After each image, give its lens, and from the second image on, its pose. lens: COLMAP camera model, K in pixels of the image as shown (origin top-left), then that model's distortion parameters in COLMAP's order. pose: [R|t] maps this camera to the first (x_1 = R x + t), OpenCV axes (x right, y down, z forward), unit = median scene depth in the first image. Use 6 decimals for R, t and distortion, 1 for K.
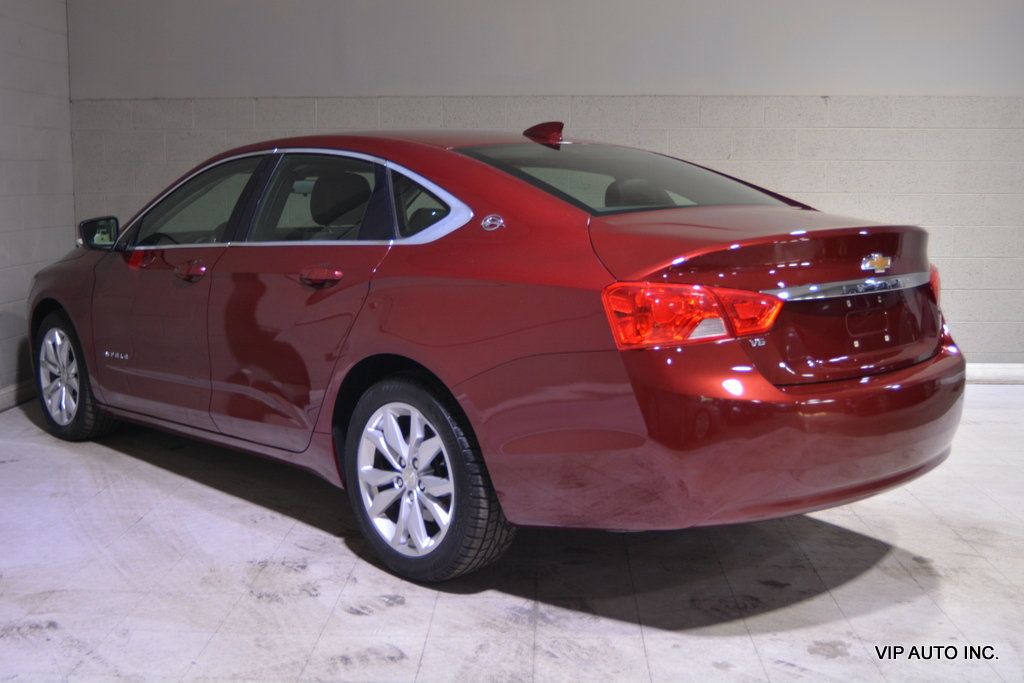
lens RADIAL K [[1144.5, 0, 512.0], [0, 1144.5, 341.5], [0, 0, 1]] dist [-0.072053, -0.009025]
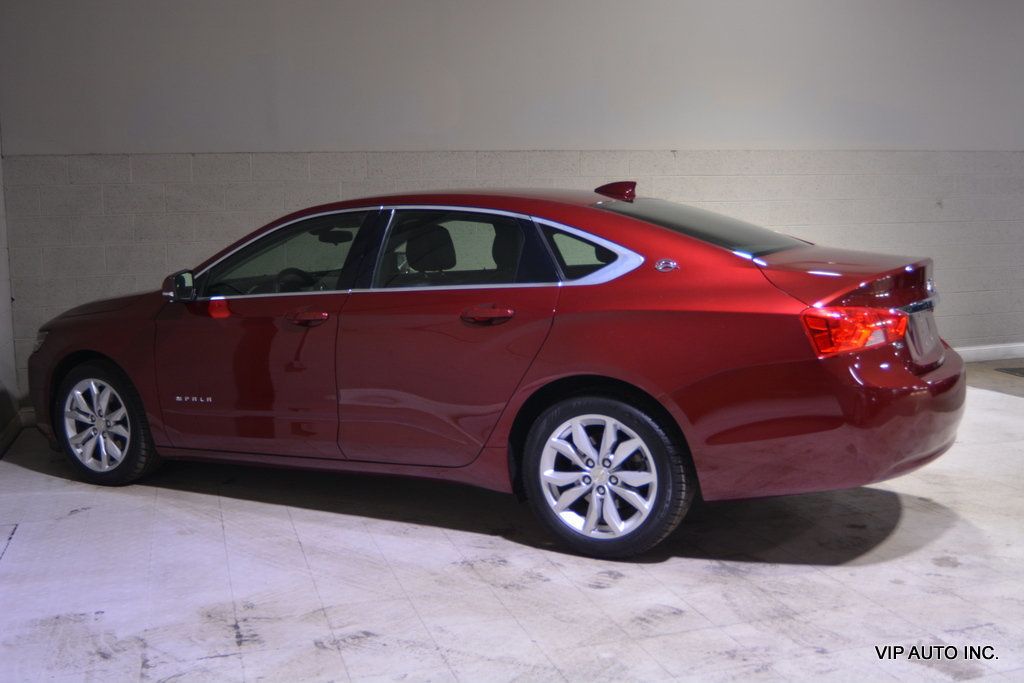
lens RADIAL K [[1055.5, 0, 512.0], [0, 1055.5, 341.5], [0, 0, 1]] dist [-0.088271, 0.019240]
pose [[0.945798, -0.057884, 0.319557, -0.509879], [0.063971, 0.997915, -0.008574, -0.019376], [-0.318394, 0.028552, 0.947528, -0.041497]]
